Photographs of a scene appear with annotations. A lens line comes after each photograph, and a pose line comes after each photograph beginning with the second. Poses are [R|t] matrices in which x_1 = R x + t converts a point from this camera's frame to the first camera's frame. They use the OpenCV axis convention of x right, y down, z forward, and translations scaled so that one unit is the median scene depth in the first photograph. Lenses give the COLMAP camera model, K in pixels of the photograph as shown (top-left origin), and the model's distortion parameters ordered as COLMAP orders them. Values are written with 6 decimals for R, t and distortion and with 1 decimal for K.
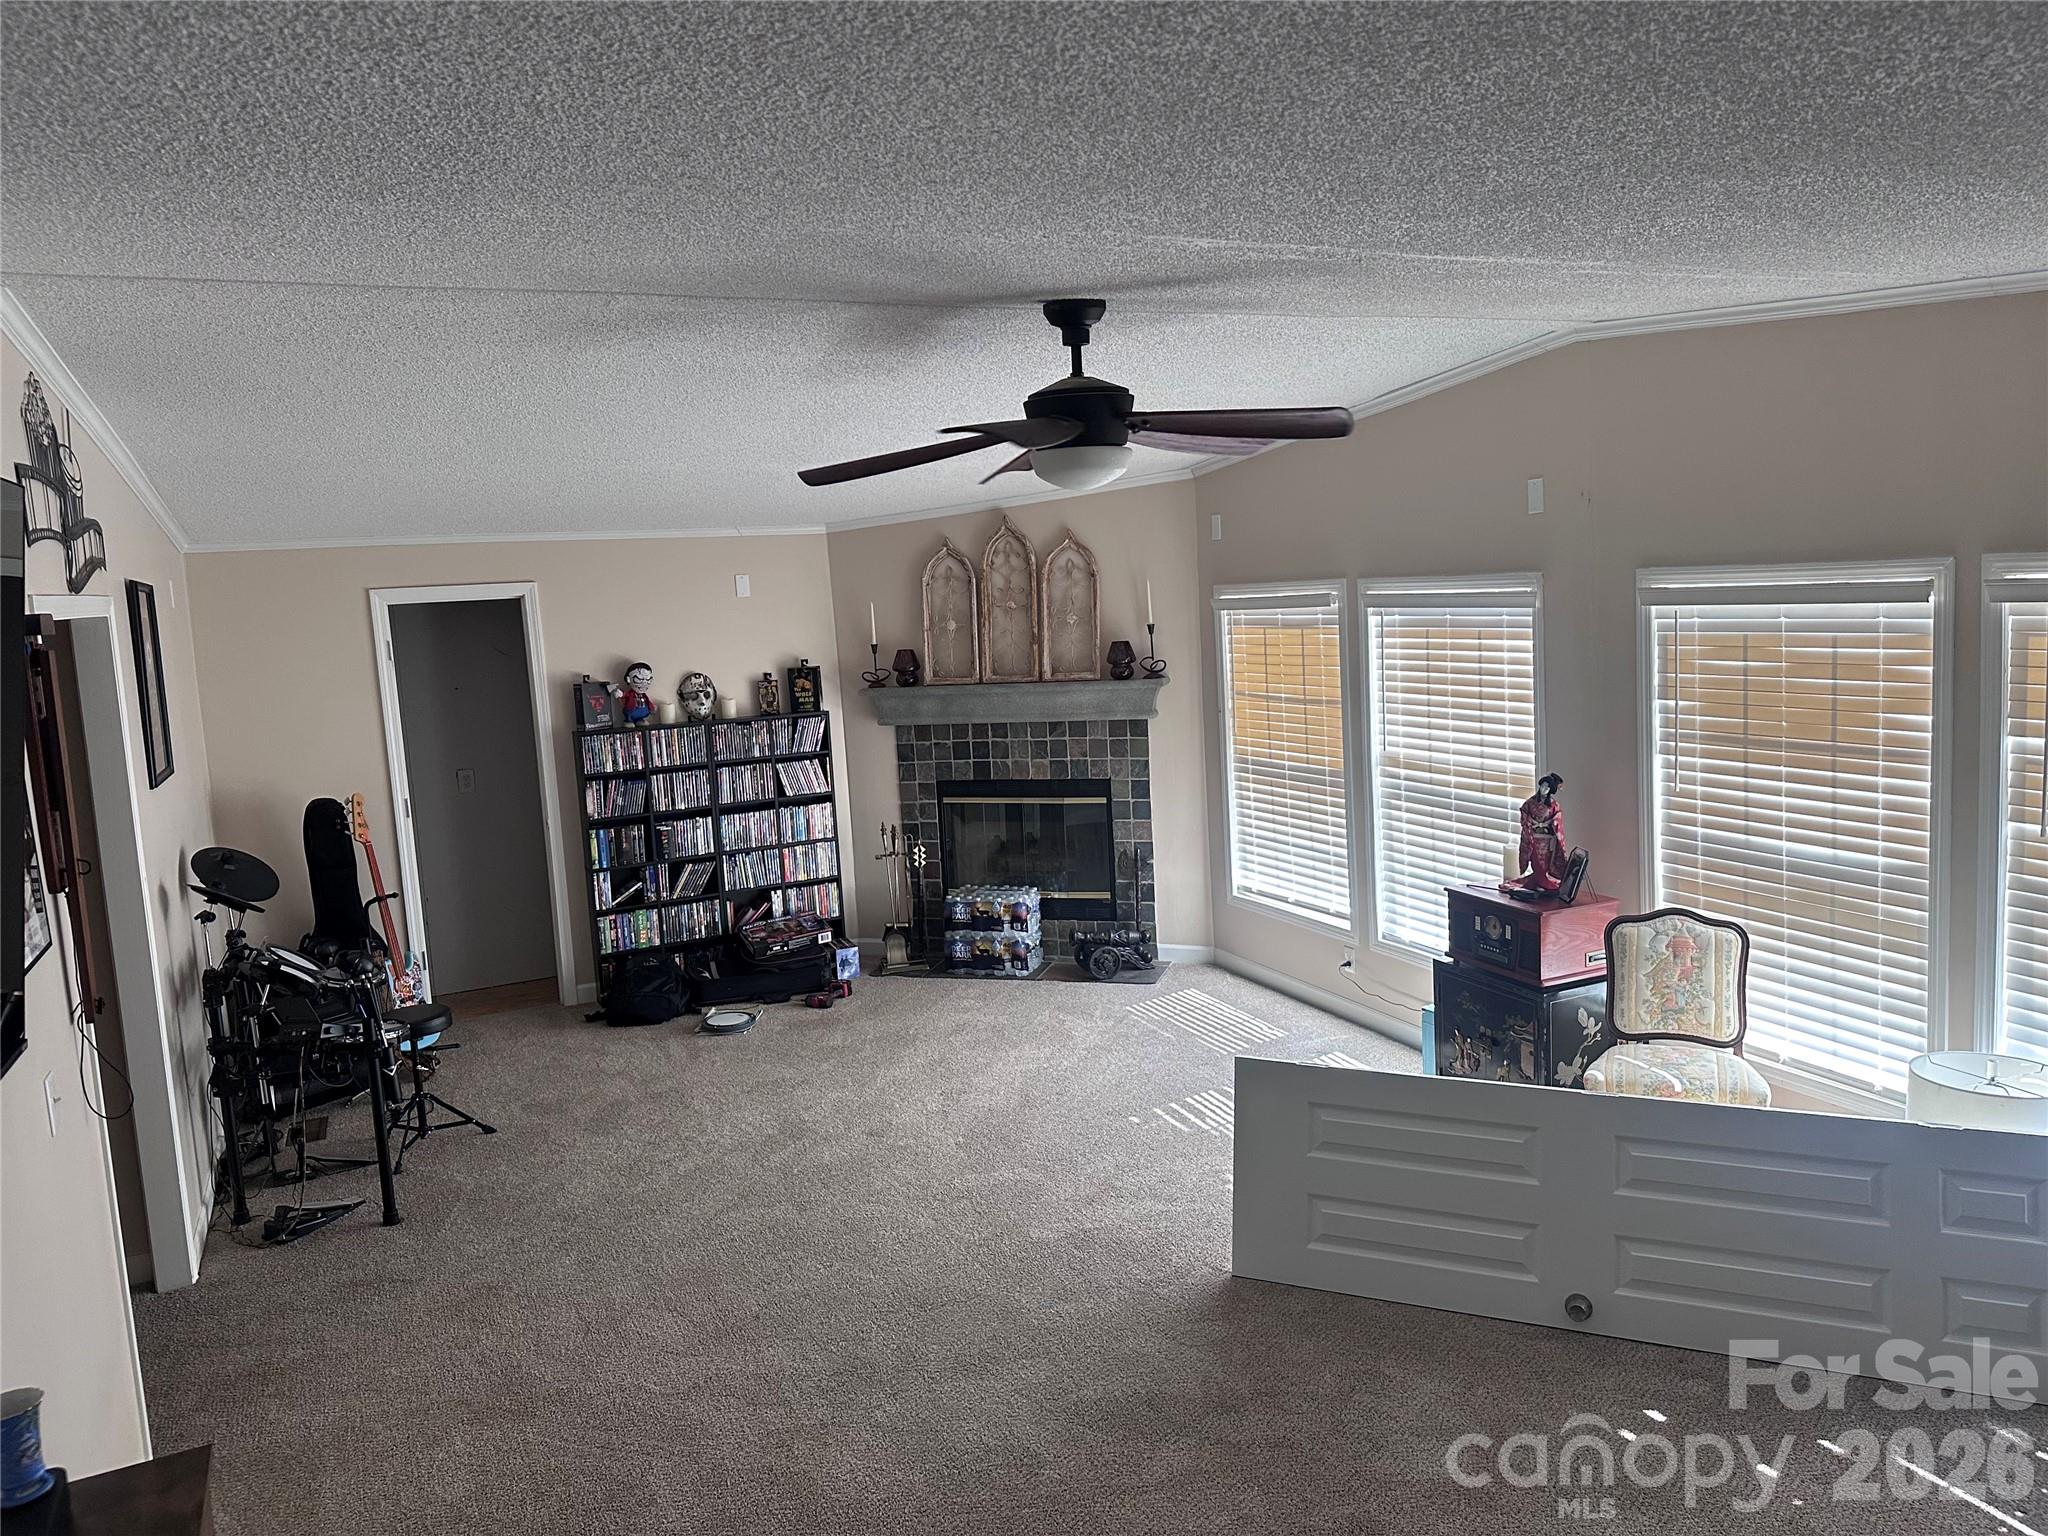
lens RADIAL K [[1435.6, 0, 1029.4], [0, 1435.6, 757.9], [0, 0, 1]] dist [0.142386, -0.175270]
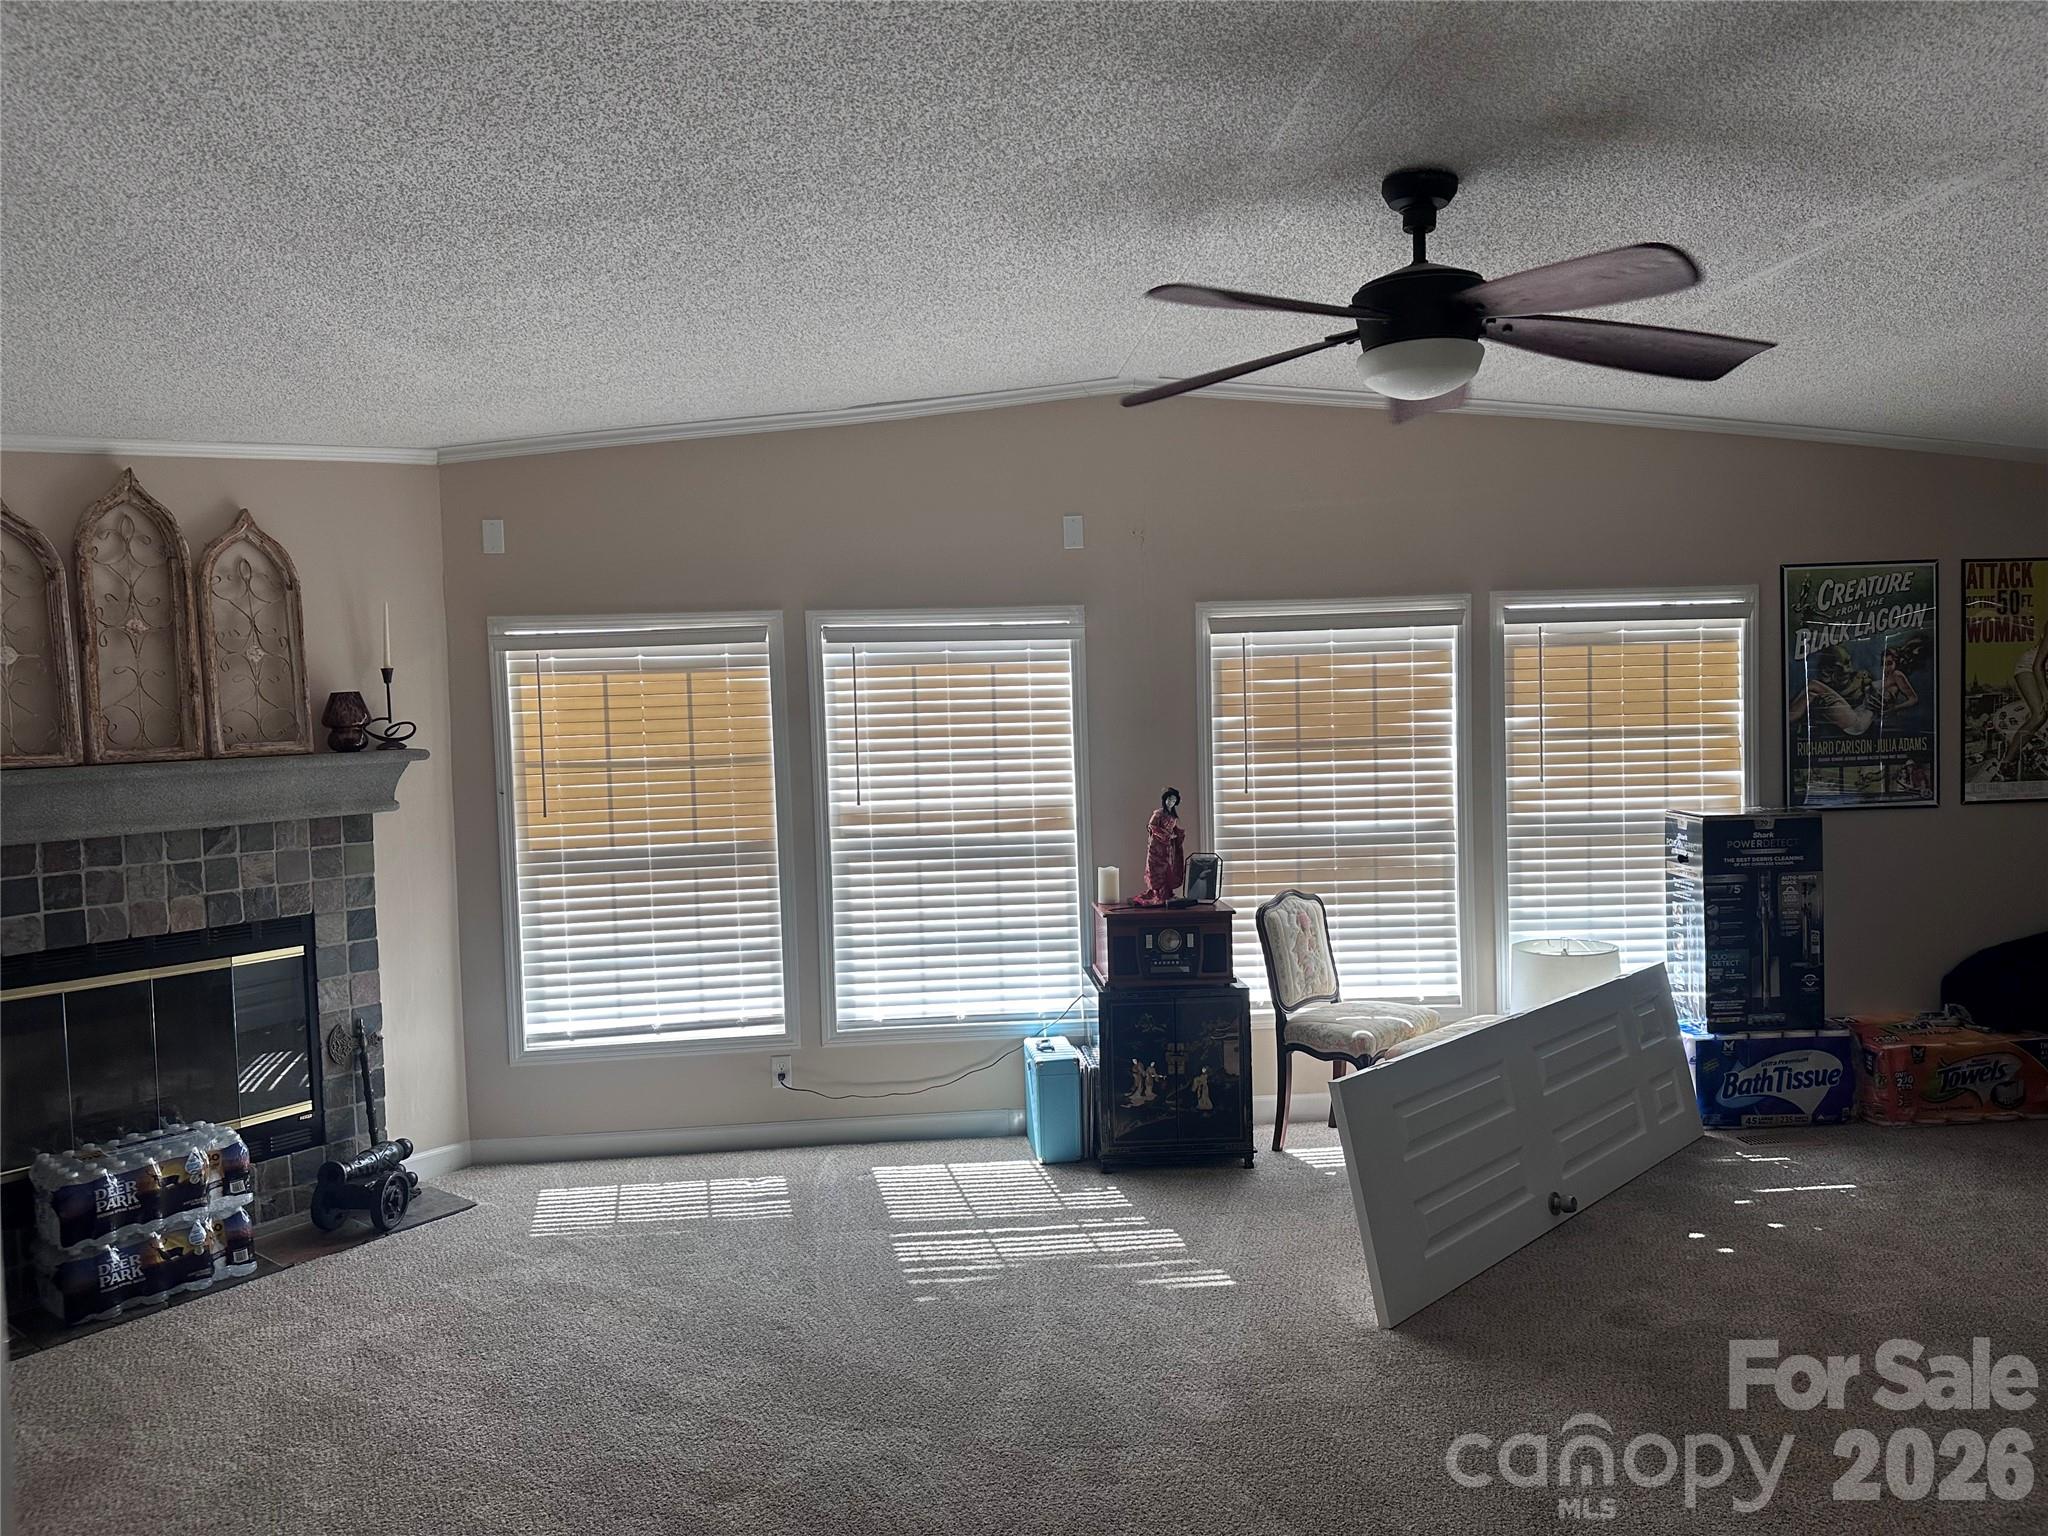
lens RADIAL K [[1435.6, 0, 1029.4], [0, 1435.6, 757.9], [0, 0, 1]] dist [0.142386, -0.175270]
pose [[0.356297, 0.001764, 0.934371, -0.531650], [0.126916, 0.990639, -0.050266, 0.023655], [-0.925713, 0.136496, 0.352738, 0.592030]]
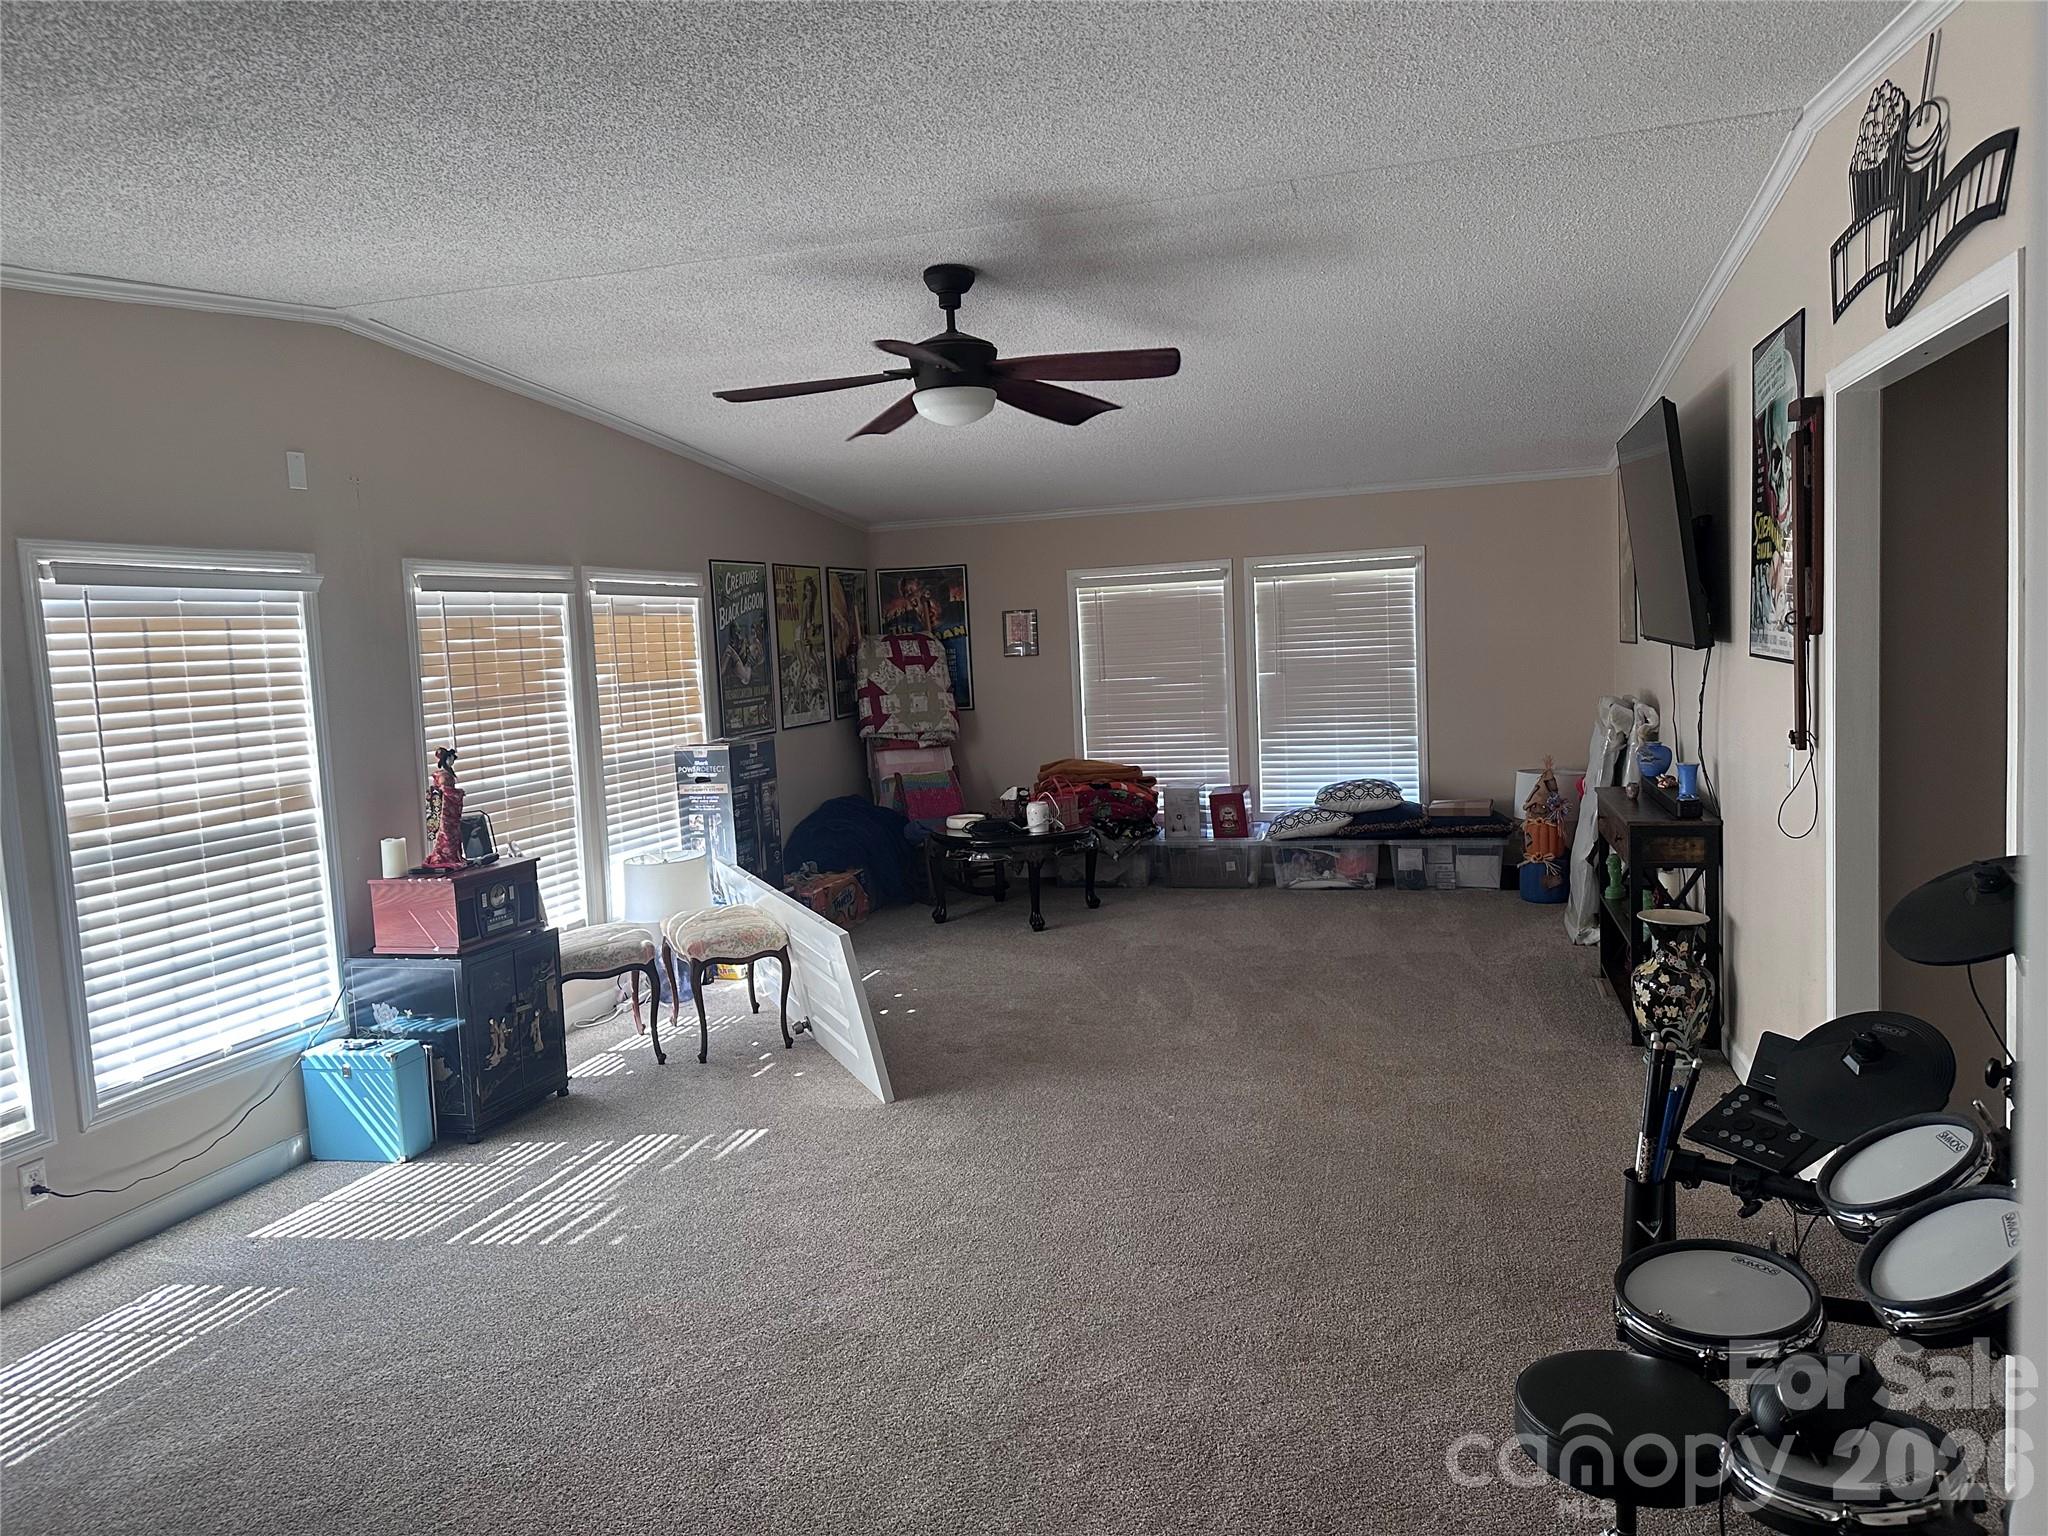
lens RADIAL K [[1435.6, 0, 1029.4], [0, 1435.6, 757.9], [0, 0, 1]] dist [0.142386, -0.175270]
pose [[-0.744955, 0.031346, 0.666377, -0.518944], [0.172135, 0.974102, 0.146611, -0.050891], [-0.644524, 0.223926, -0.731058, 1.216215]]
